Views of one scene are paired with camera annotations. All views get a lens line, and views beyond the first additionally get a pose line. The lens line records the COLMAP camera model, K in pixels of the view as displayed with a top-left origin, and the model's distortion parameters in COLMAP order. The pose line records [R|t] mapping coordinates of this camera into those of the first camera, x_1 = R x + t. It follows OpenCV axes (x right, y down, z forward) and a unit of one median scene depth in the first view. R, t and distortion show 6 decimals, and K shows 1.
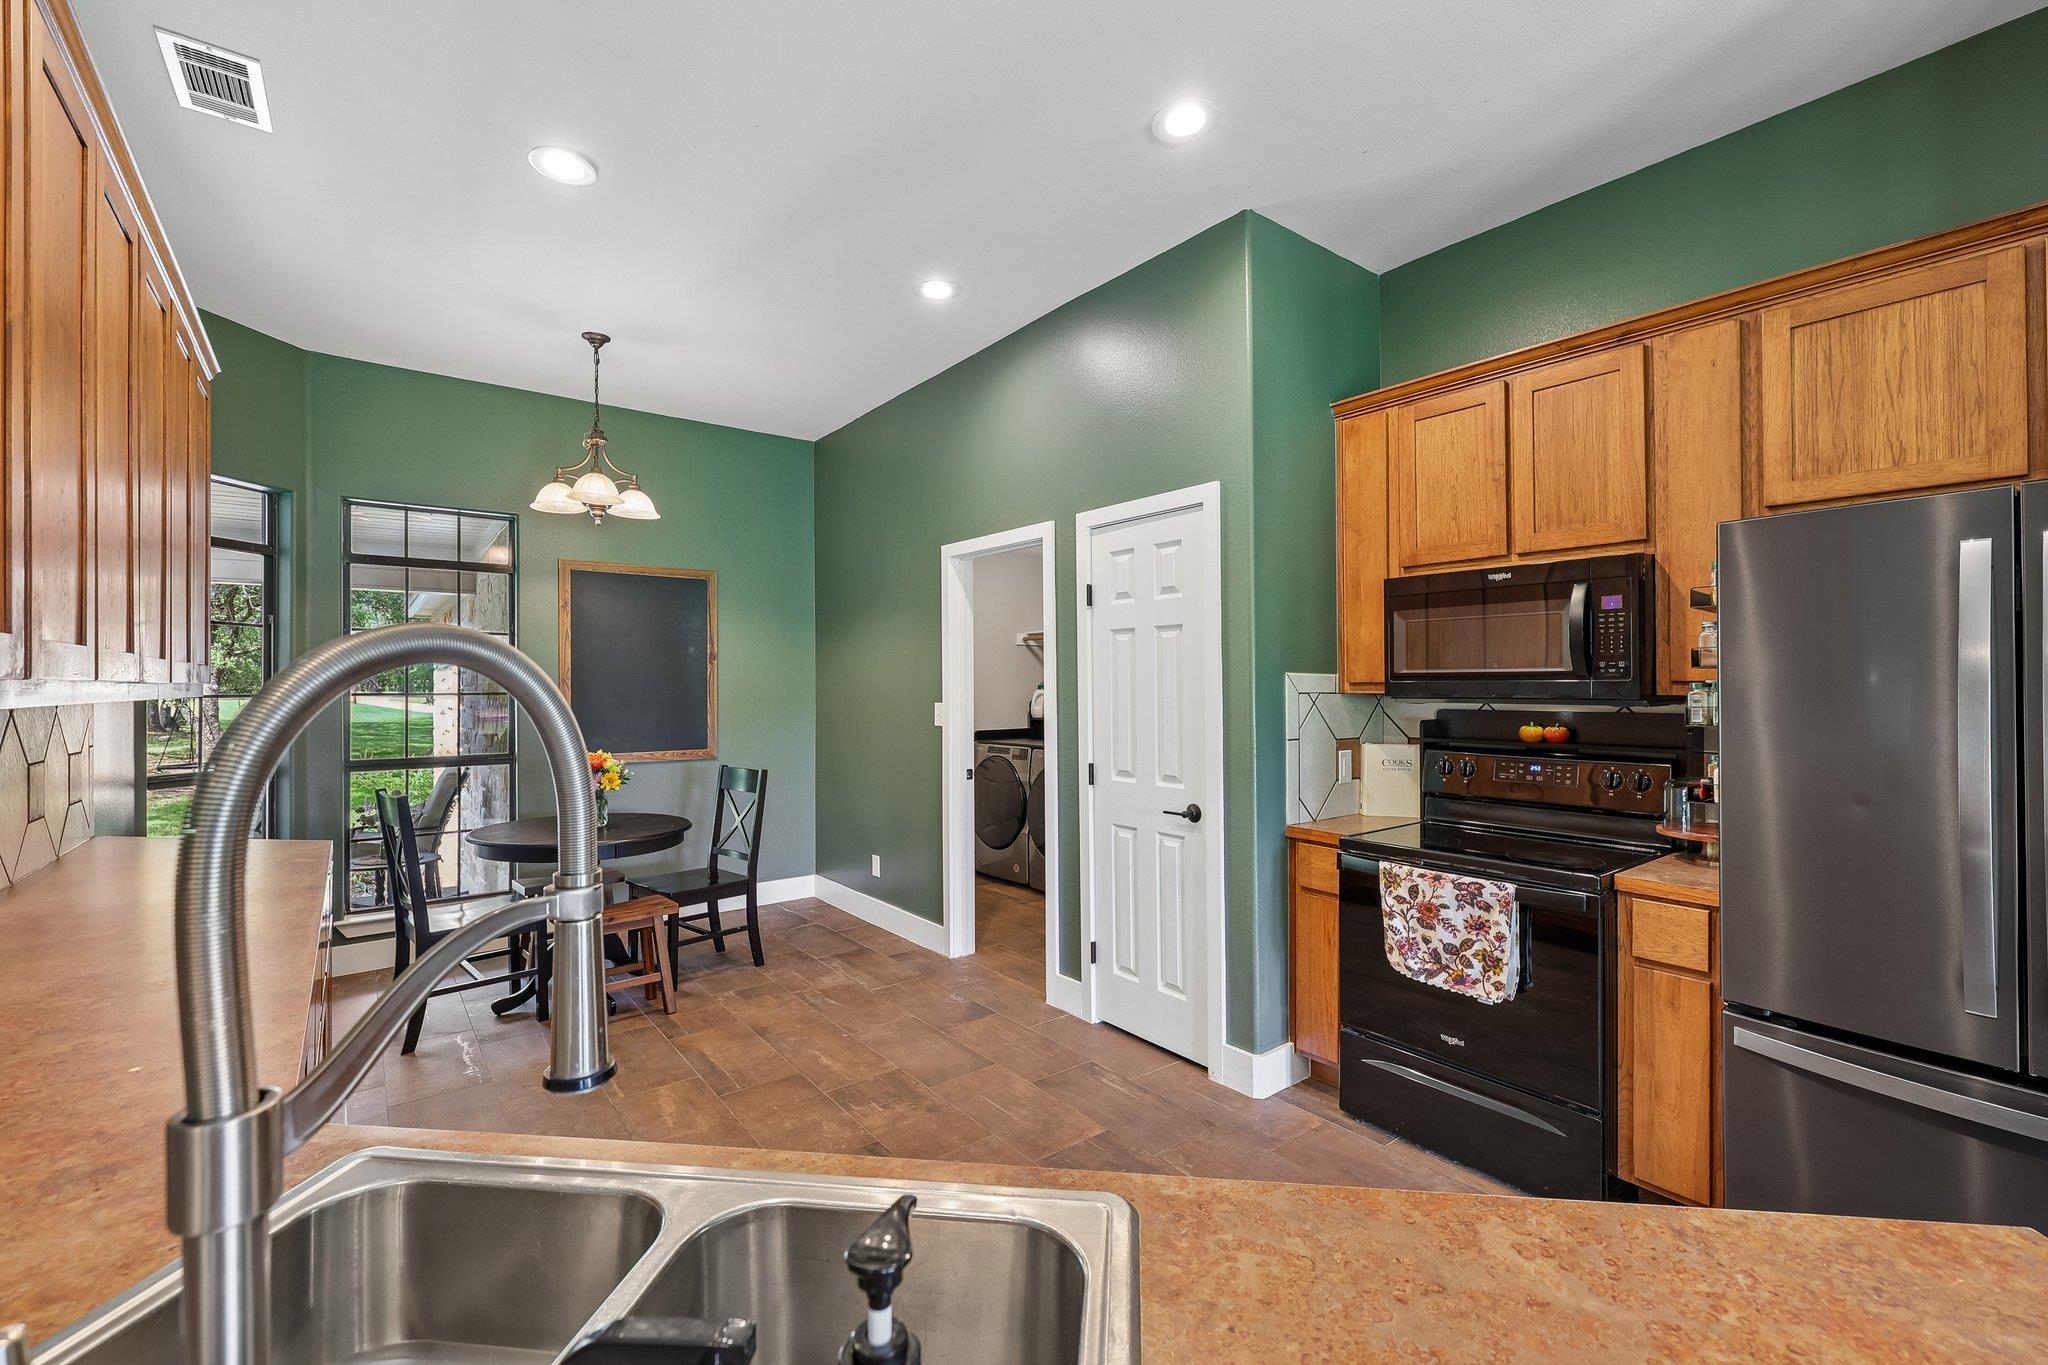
lens RADIAL K [[848.8, 0, 1027.7], [0, 848.8, 681.9], [0, 0, 1]] dist [0.004213, 0.000384]
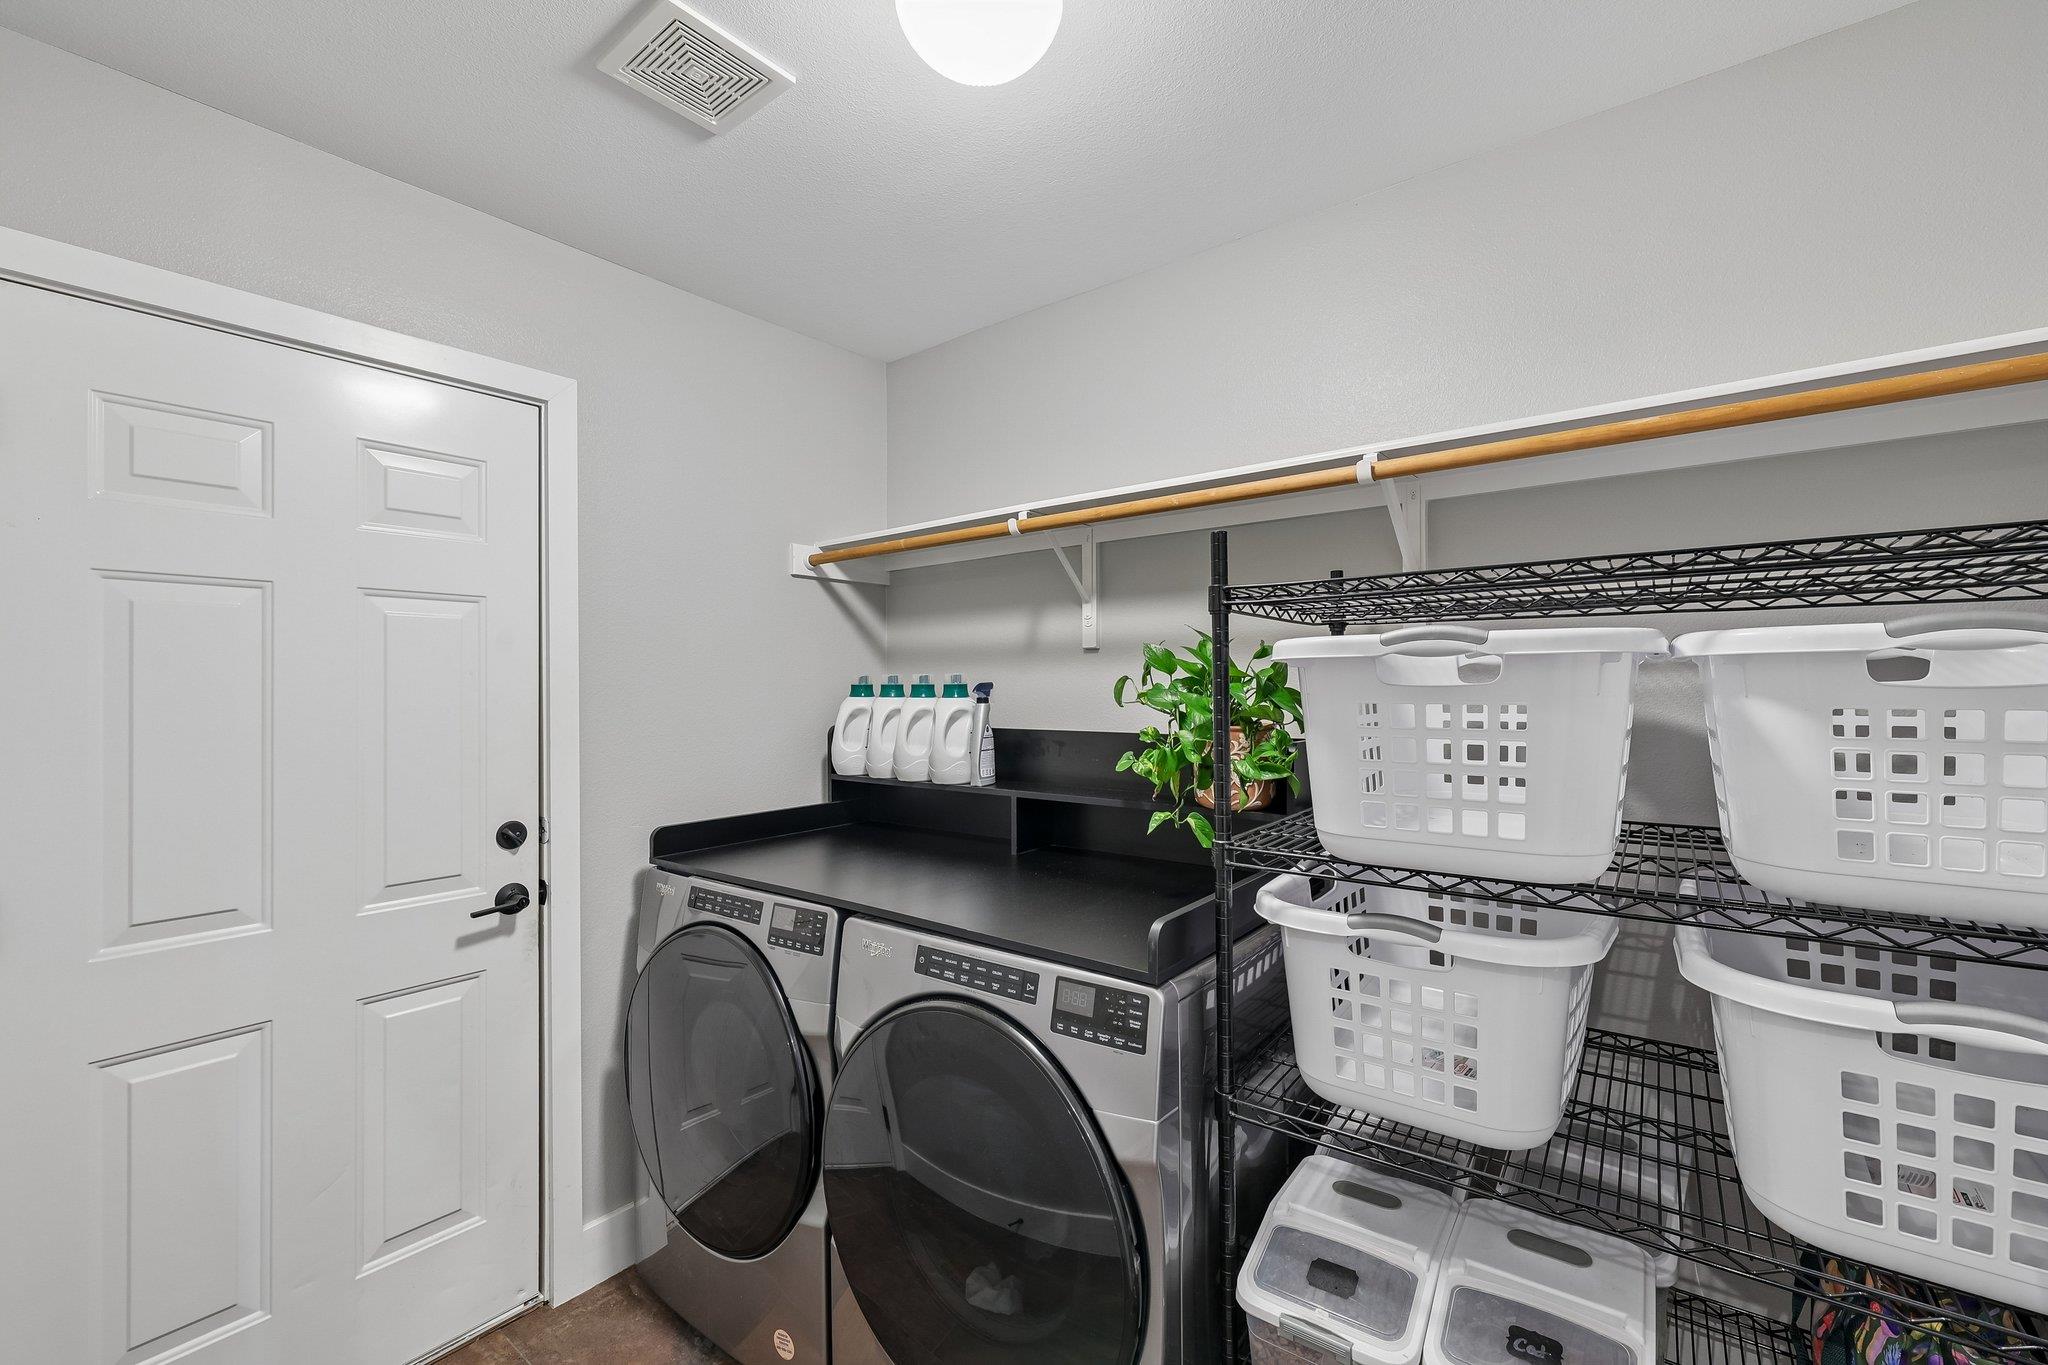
lens RADIAL K [[848.8, 0, 1025.5], [0, 848.8, 683.6], [0, 0, 1]] dist [0.004213, 0.000384]
pose [[0.969782, 0.005145, 0.243918, -0.004800], [-0.005045, 0.999987, -0.001037, 0.003578], [-0.243920, -0.000225, 0.969795, 0.700411]]
